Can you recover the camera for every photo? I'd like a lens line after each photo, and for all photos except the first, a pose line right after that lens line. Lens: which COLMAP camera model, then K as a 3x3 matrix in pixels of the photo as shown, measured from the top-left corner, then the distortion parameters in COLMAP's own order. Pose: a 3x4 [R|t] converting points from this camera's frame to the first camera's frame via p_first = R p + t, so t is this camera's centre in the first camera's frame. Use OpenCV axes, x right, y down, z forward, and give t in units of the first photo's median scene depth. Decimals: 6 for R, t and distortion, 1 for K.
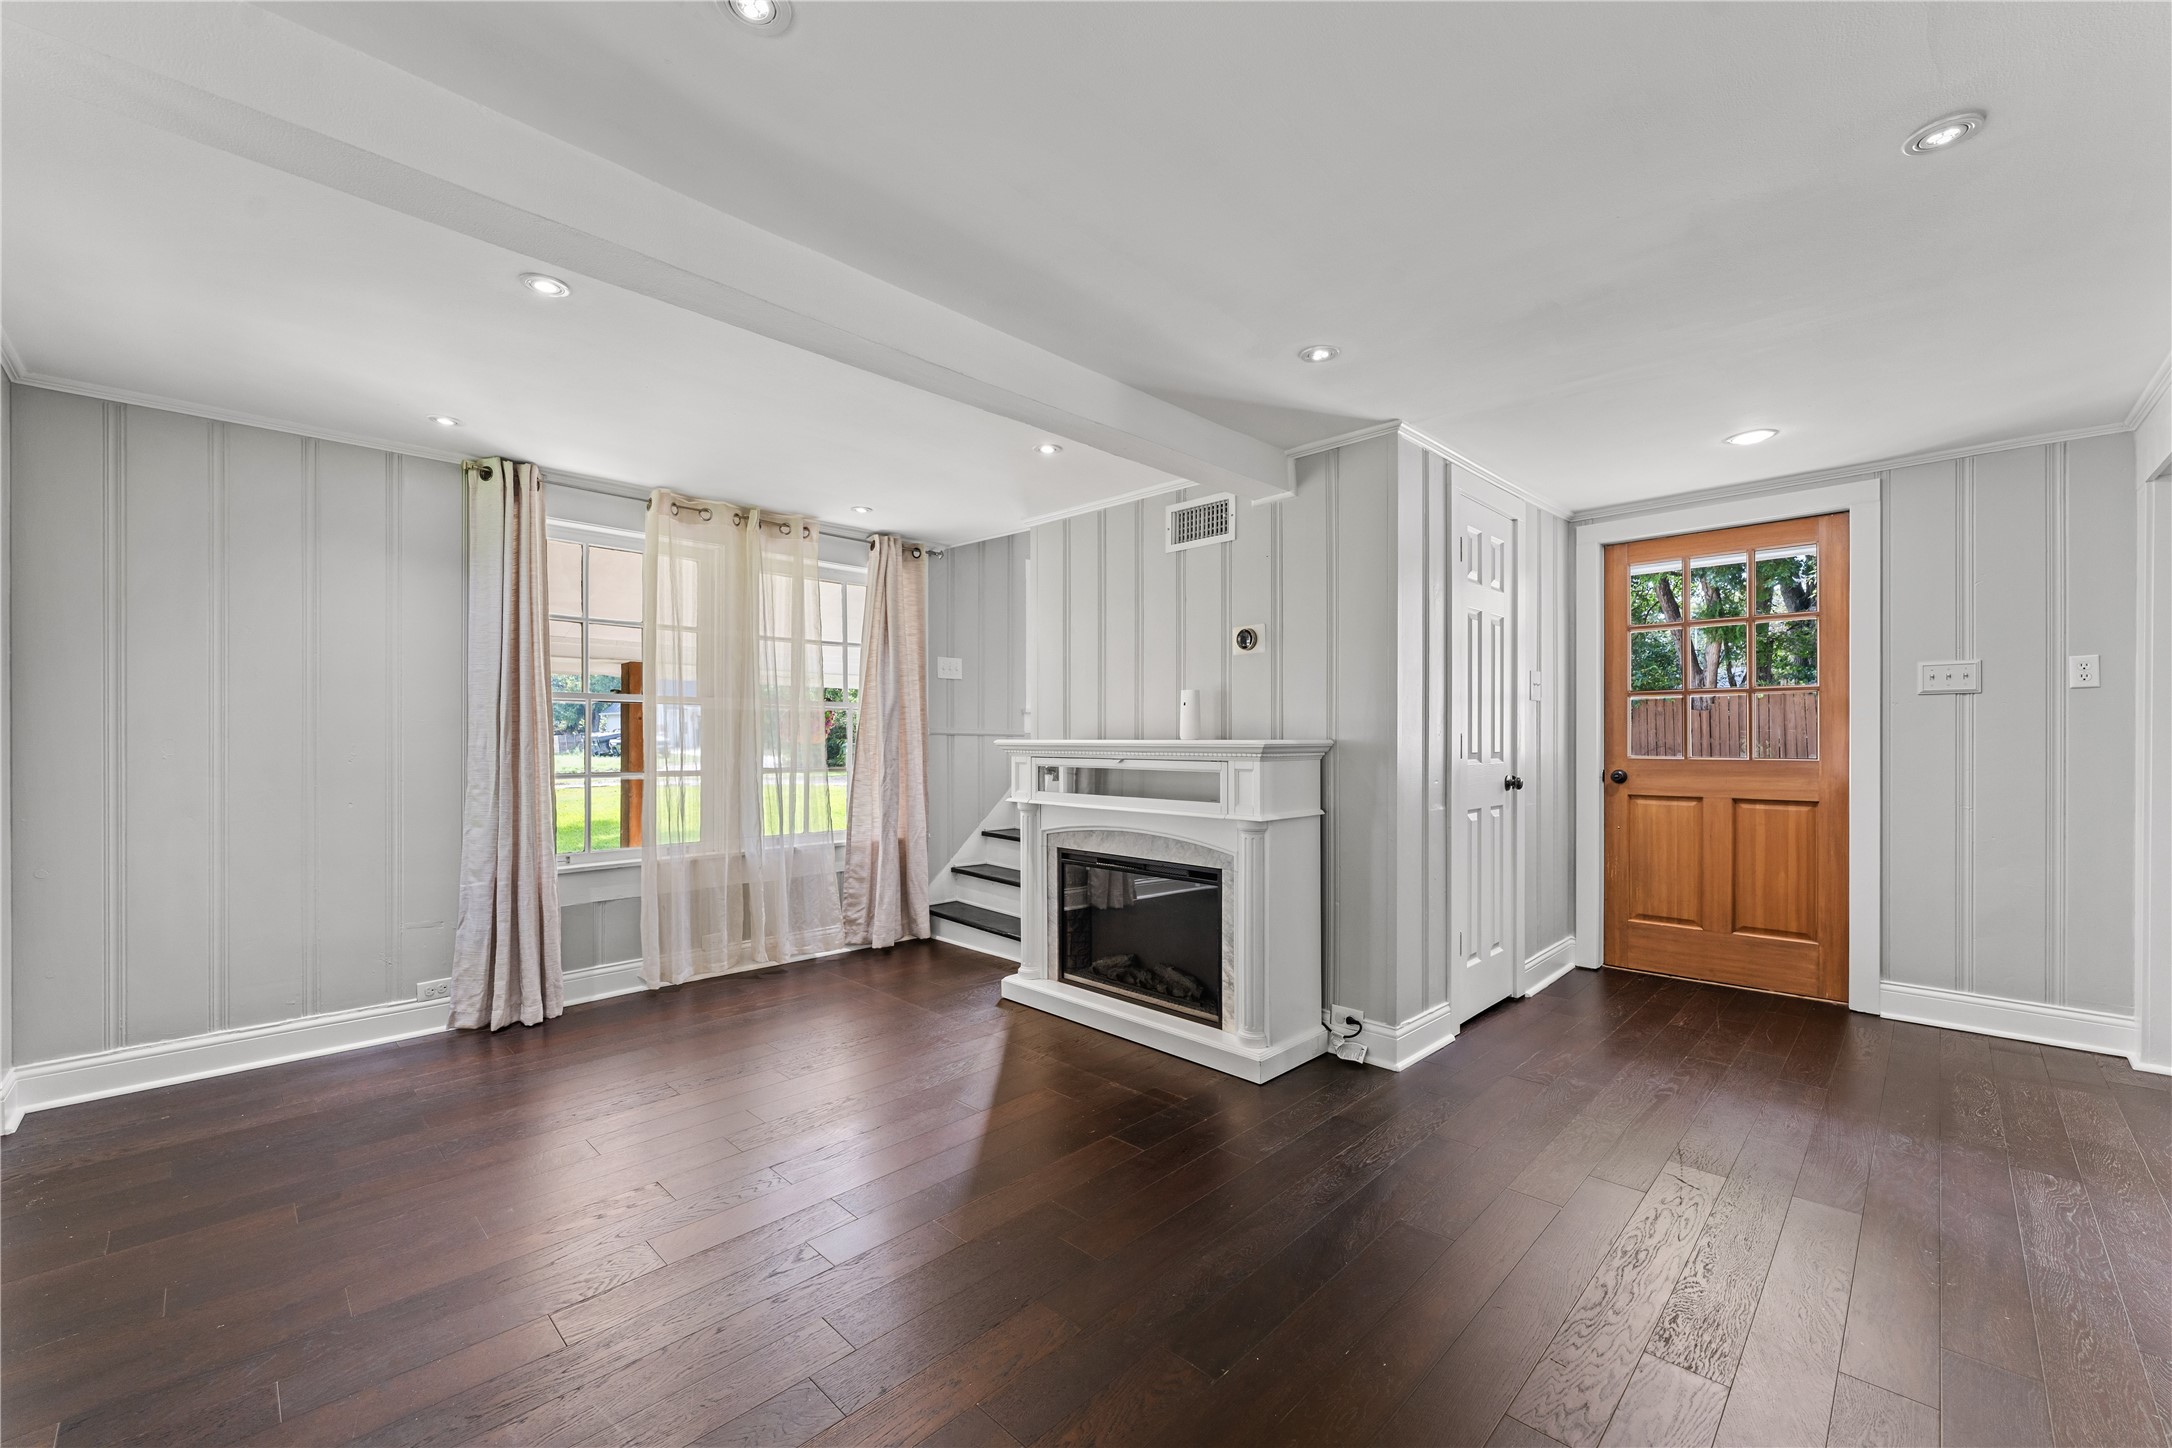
lens RADIAL K [[877.4, 0, 1094.1], [0, 877.4, 738.0], [0, 0, 1]] dist [-0.000579, 0.000400]
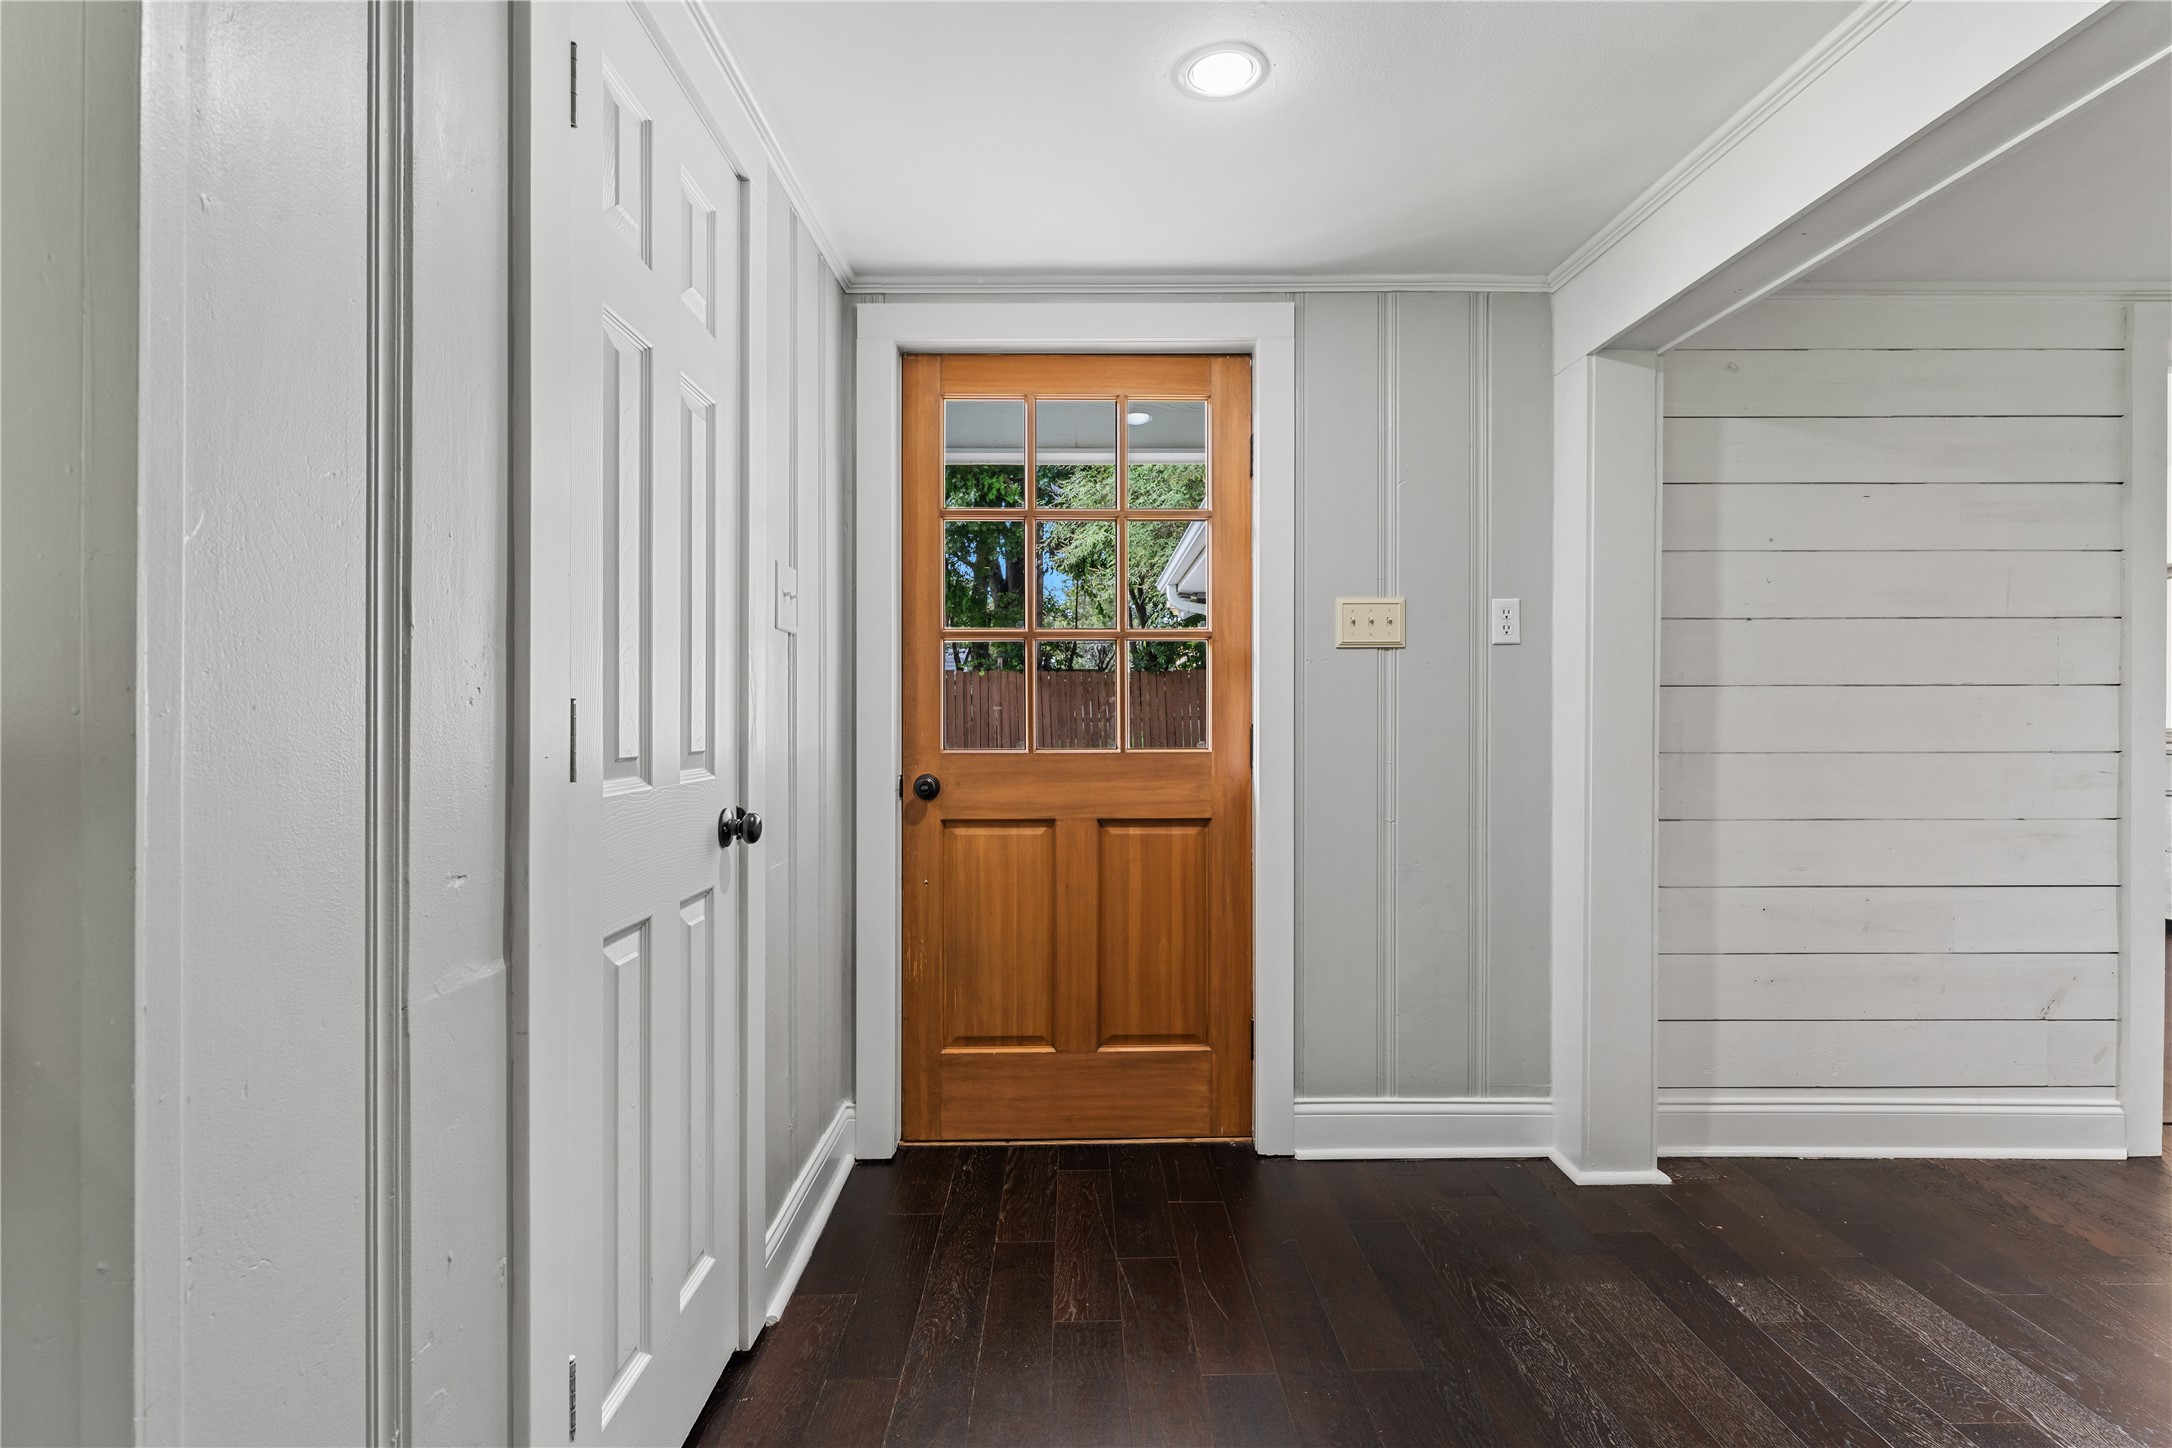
lens RADIAL K [[1047.2, 0, 1093.8], [0, 1047.2, 714.4], [0, 0, 1]] dist [0.003896, 0.000317]
pose [[0.716891, 0.002544, 0.697180, 0.243894], [0.000225, 0.999992, -0.003880, 0.002293], [-0.697185, 0.002938, 0.716885, 0.510169]]
